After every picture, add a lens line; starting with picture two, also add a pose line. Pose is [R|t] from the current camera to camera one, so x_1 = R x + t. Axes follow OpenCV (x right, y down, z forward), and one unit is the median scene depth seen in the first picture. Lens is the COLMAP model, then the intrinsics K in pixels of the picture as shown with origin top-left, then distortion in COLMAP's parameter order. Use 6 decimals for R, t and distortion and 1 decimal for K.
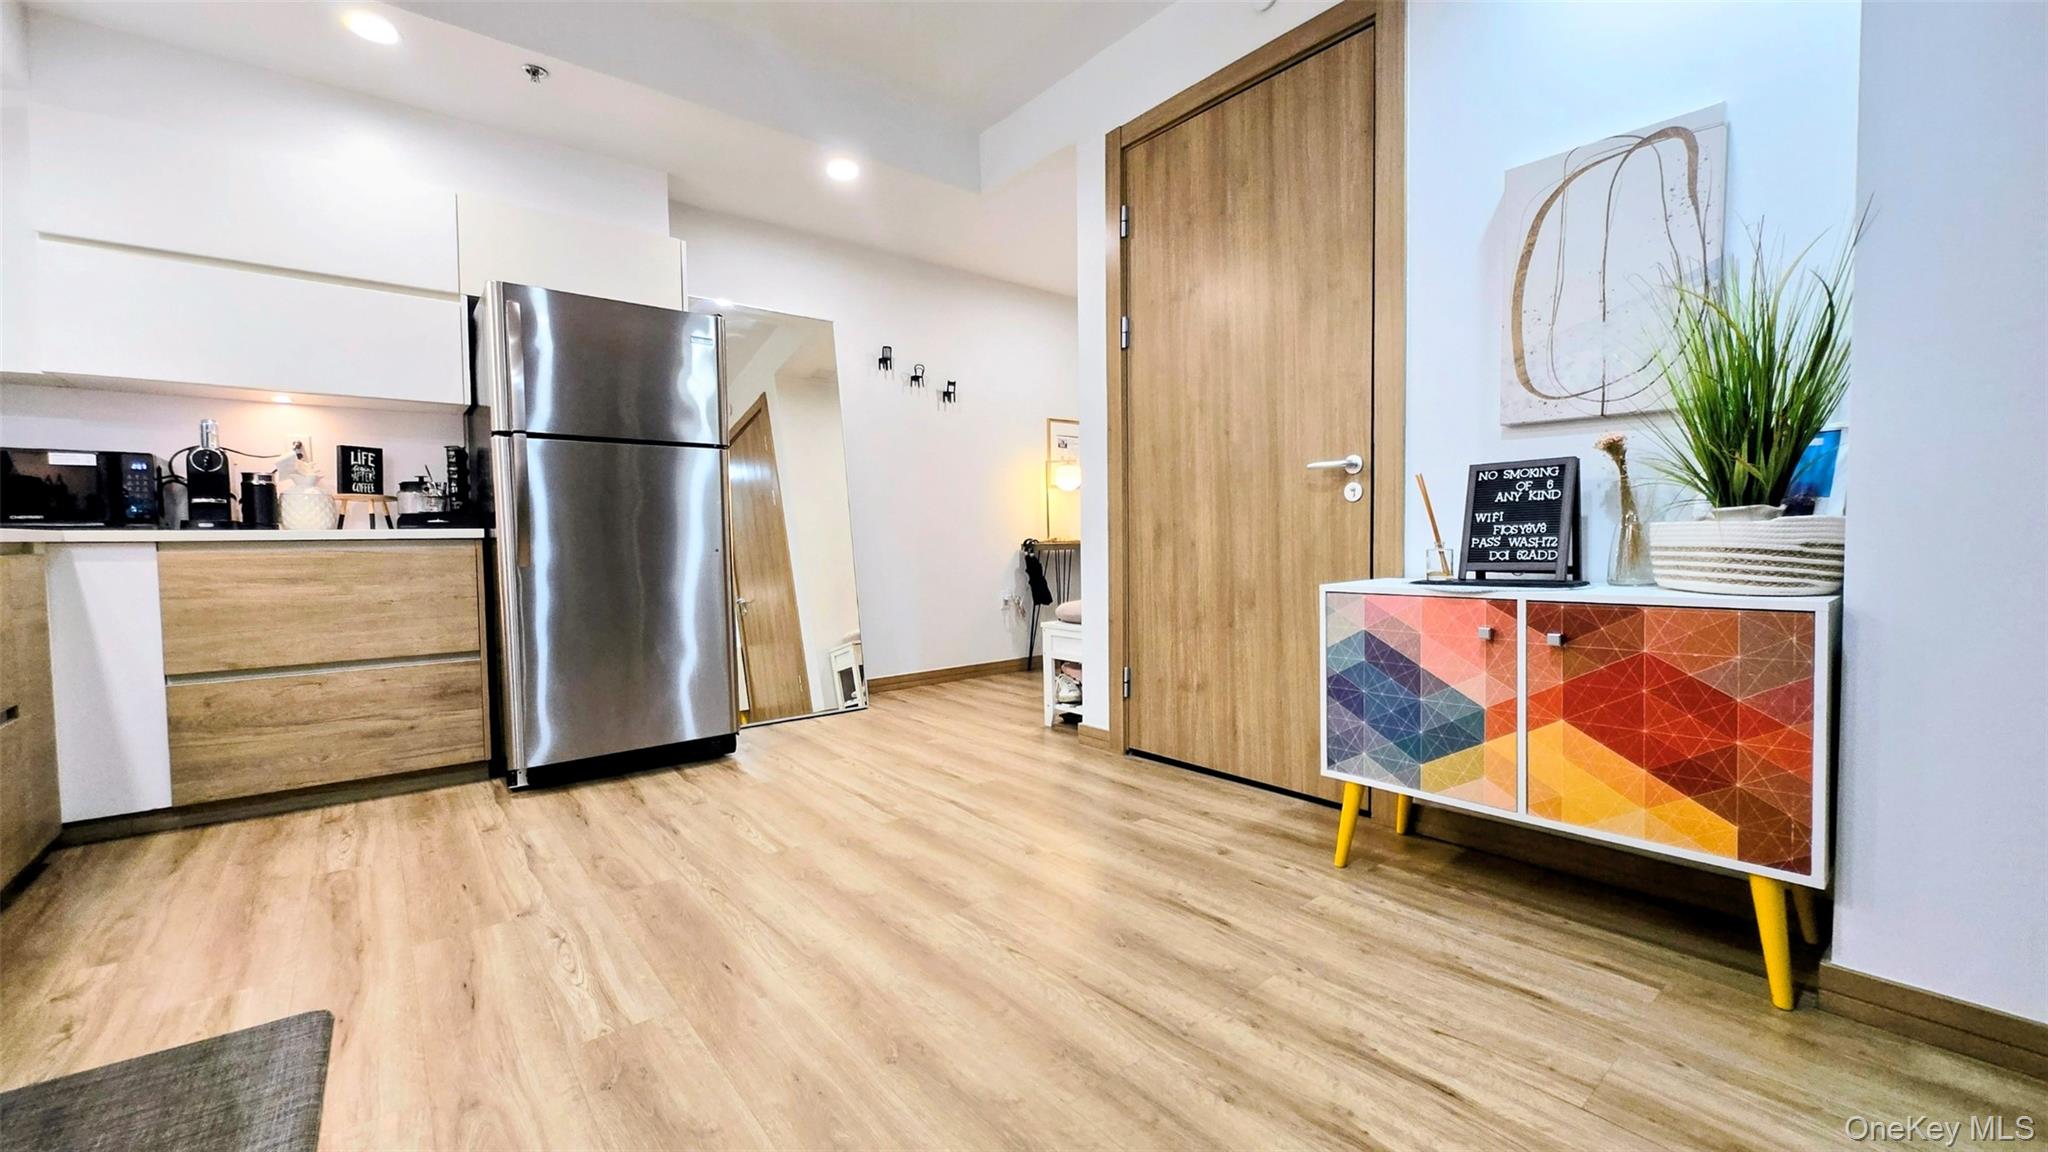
lens RADIAL K [[809.1, 0, 1029.4], [0, 809.1, 574.5], [0, 0, 1]] dist [-0.005214, 0.000632]
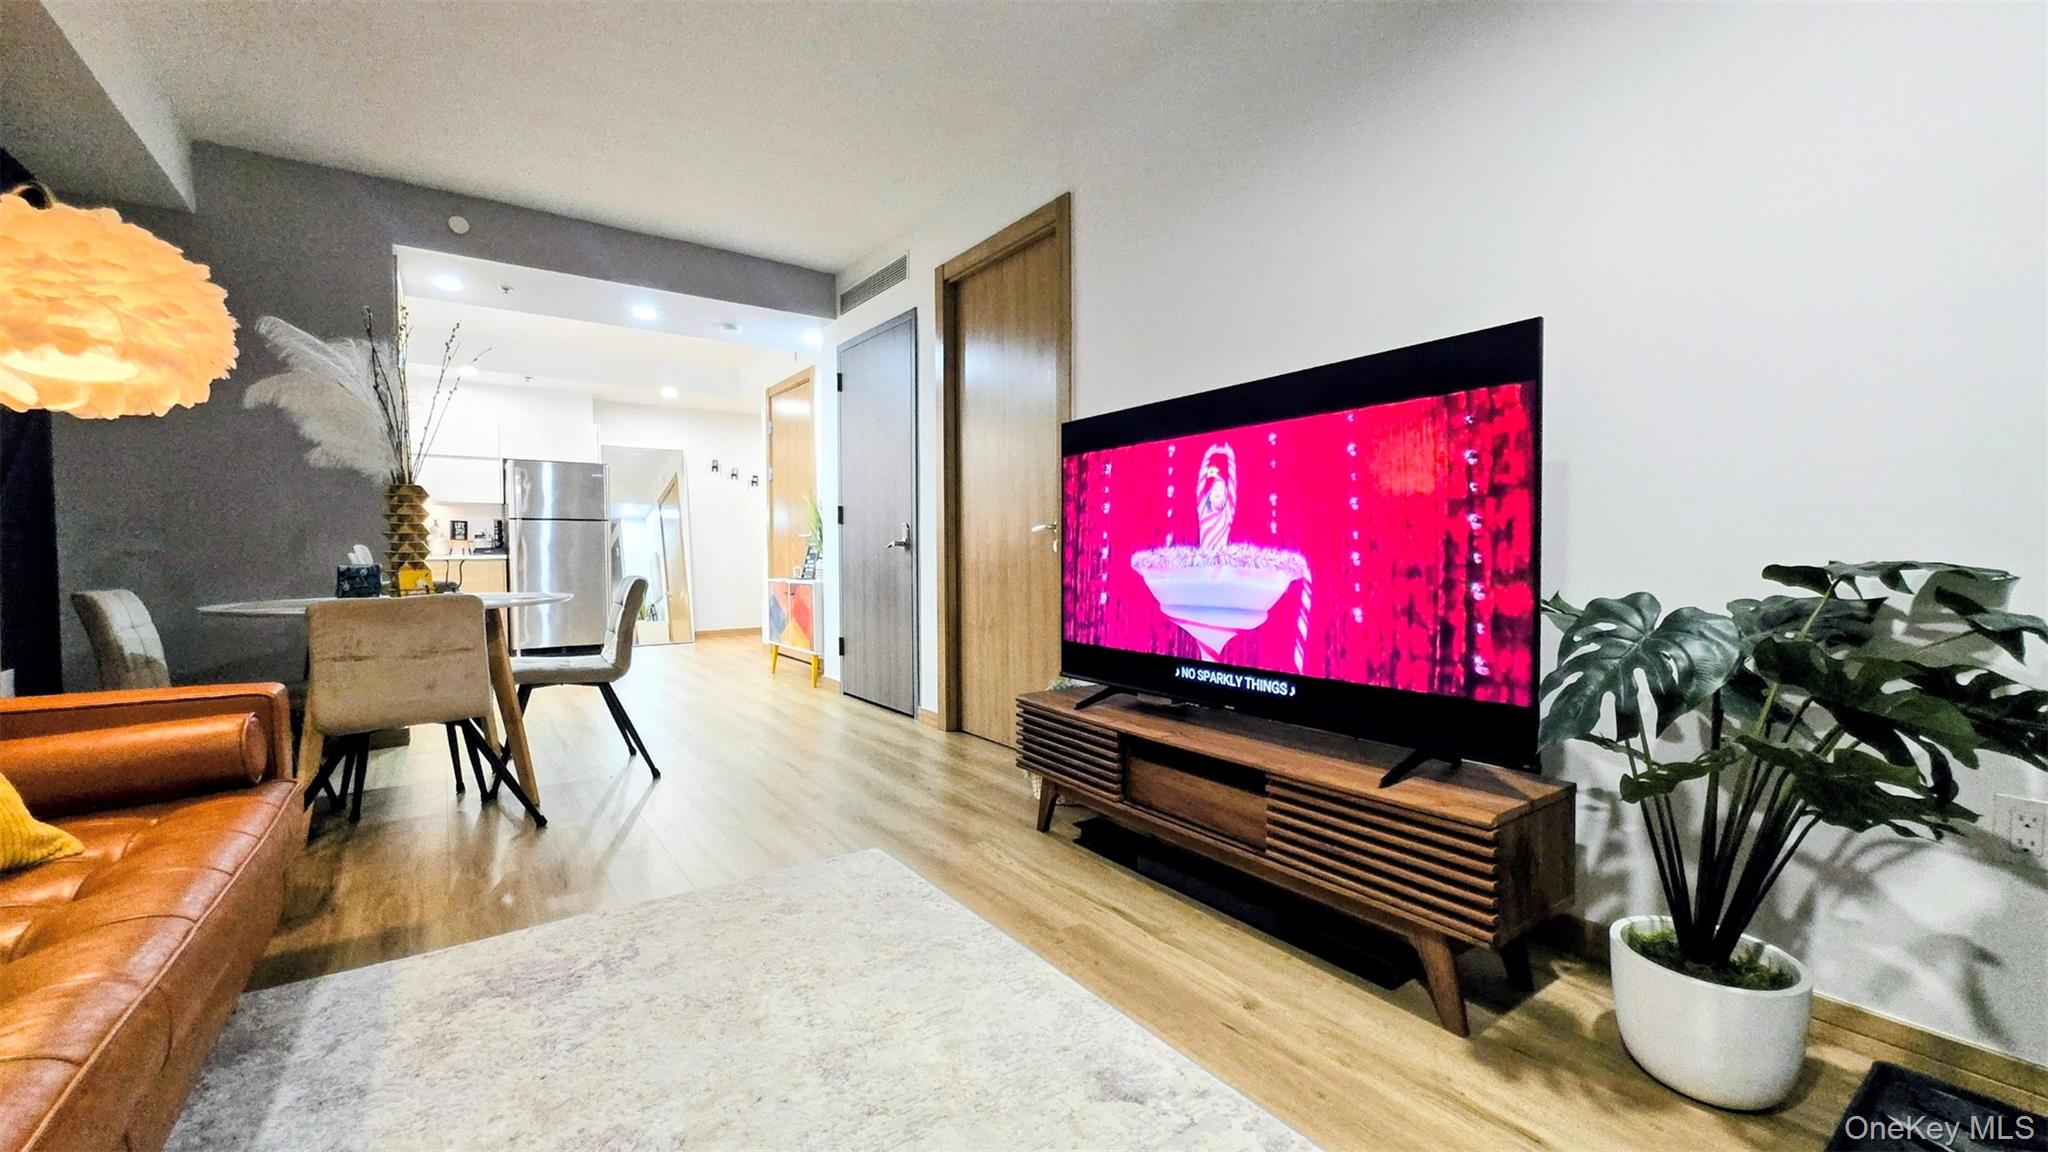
lens RADIAL K [[809.1, 0, 1027.0], [0, 809.1, 570.9], [0, 0, 1]] dist [-0.005214, 0.000632]
pose [[0.998043, 0.011844, -0.061403, 1.460537], [-0.012961, 0.999757, -0.017829, 0.022232], [0.061177, 0.018590, 0.997954, -1.872929]]
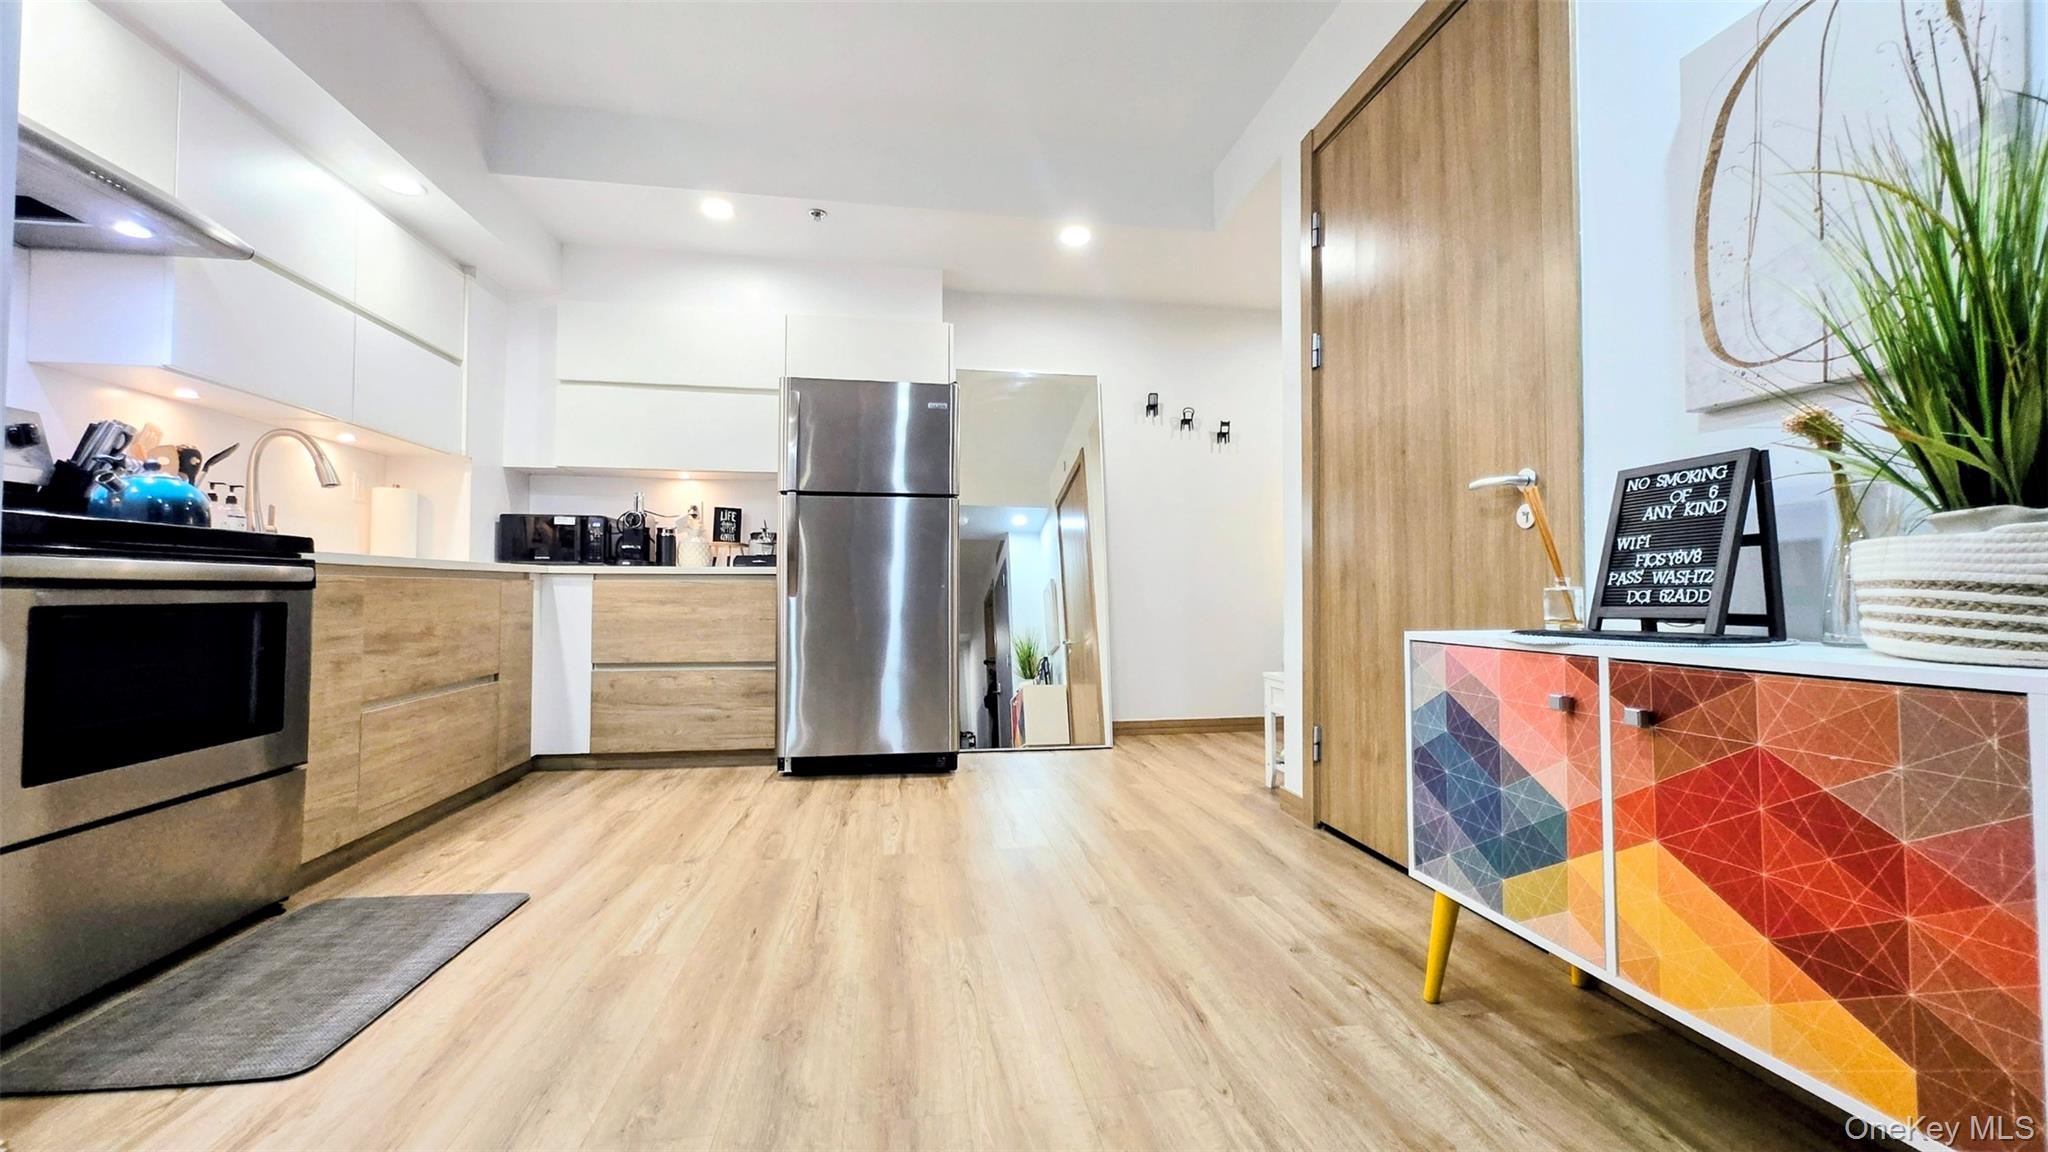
lens RADIAL K [[809.1, 0, 1031.8], [0, 809.1, 572.7], [0, 0, 1]] dist [-0.005214, 0.000632]
pose [[0.863850, 0.004086, -0.503733, 0.433935], [-0.037230, 0.997750, -0.055753, 0.012934], [0.502372, 0.066916, 0.862058, 0.122422]]
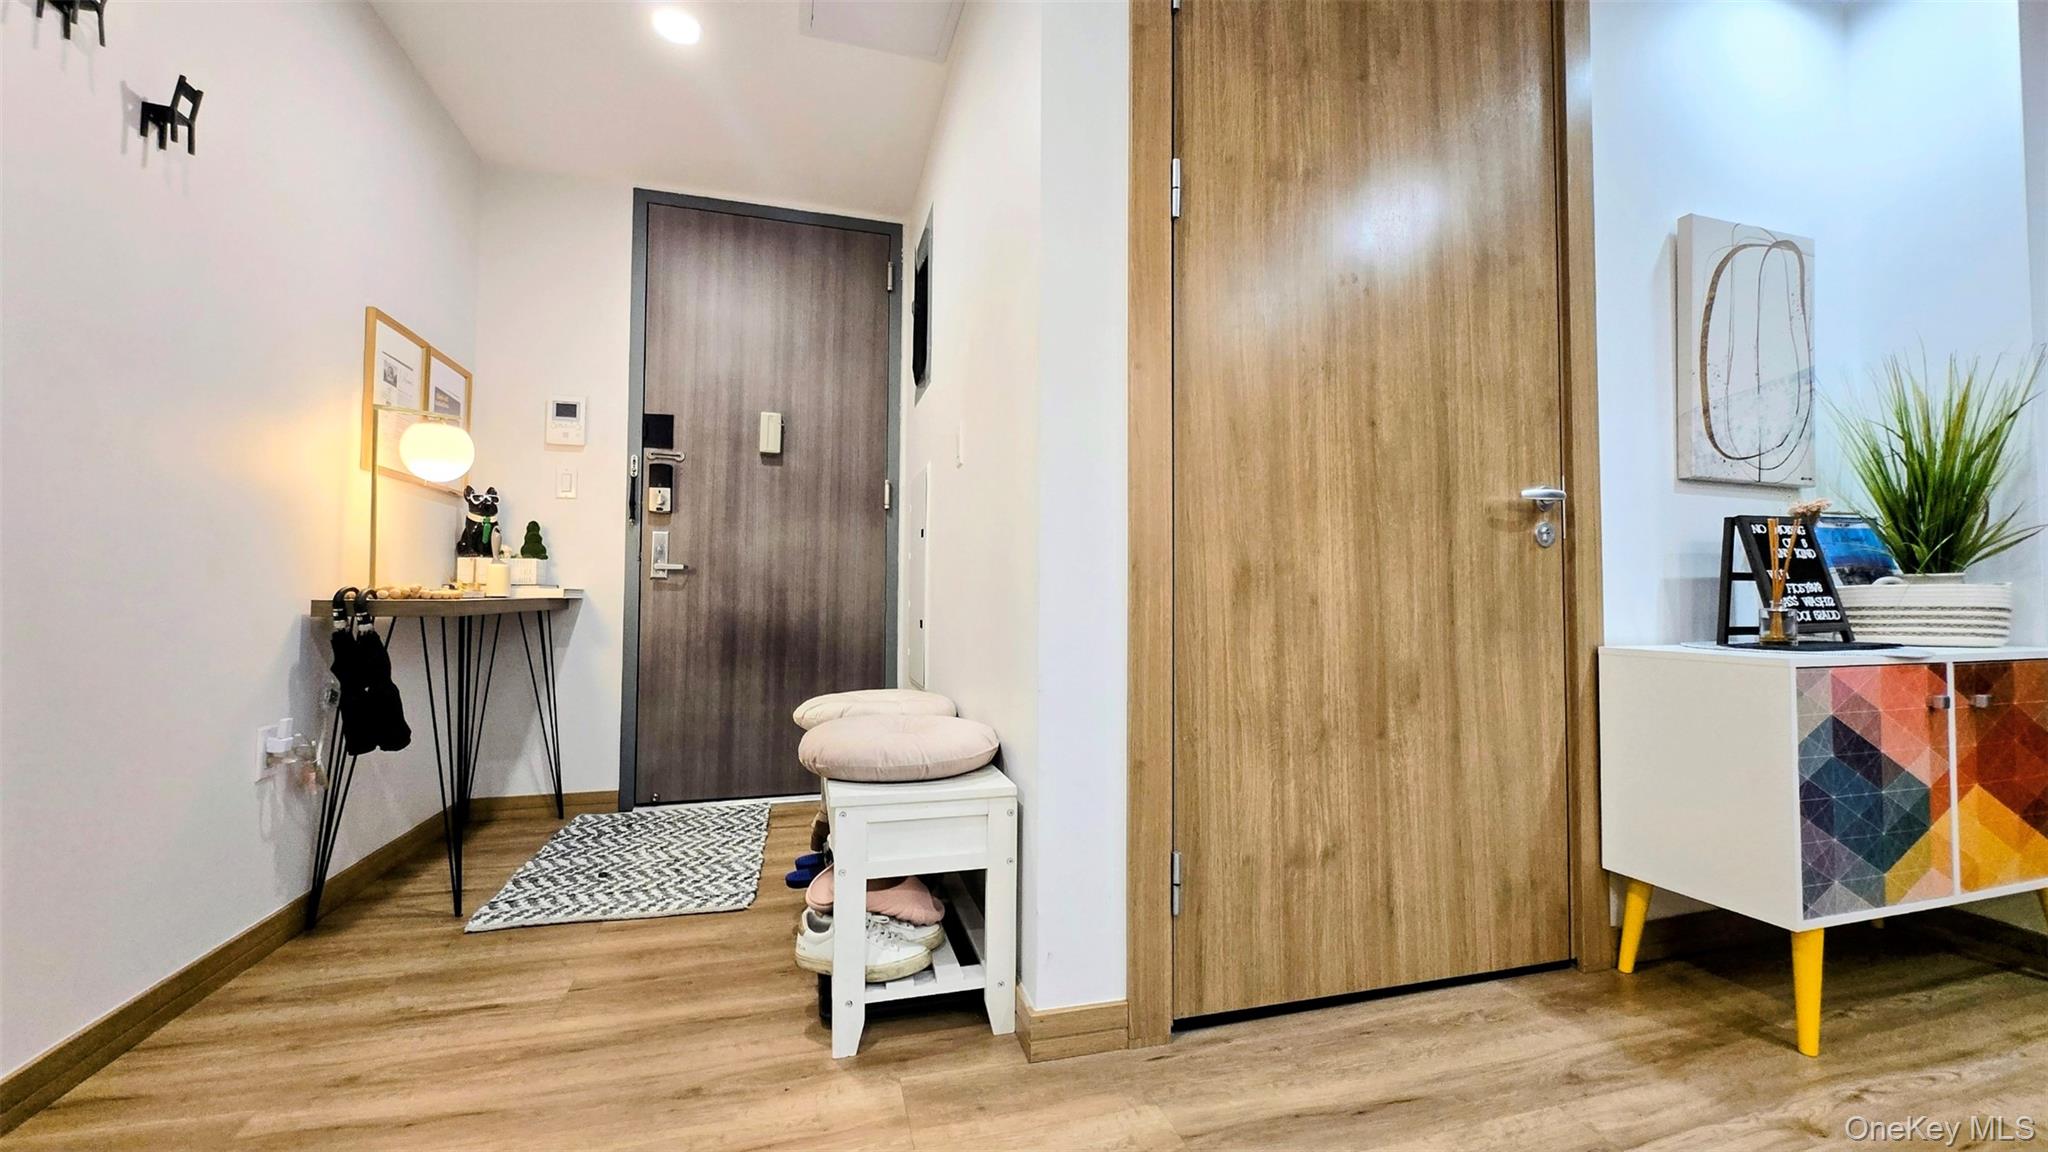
lens RADIAL K [[809.1, 0, 1026.7], [0, 809.1, 572.6], [0, 0, 1]] dist [-0.005214, 0.000632]
pose [[0.396994, 0.047932, 0.916569, -0.551033], [0.031913, 0.997311, -0.065977, -0.036822], [-0.917266, 0.055443, 0.394397, 1.307224]]
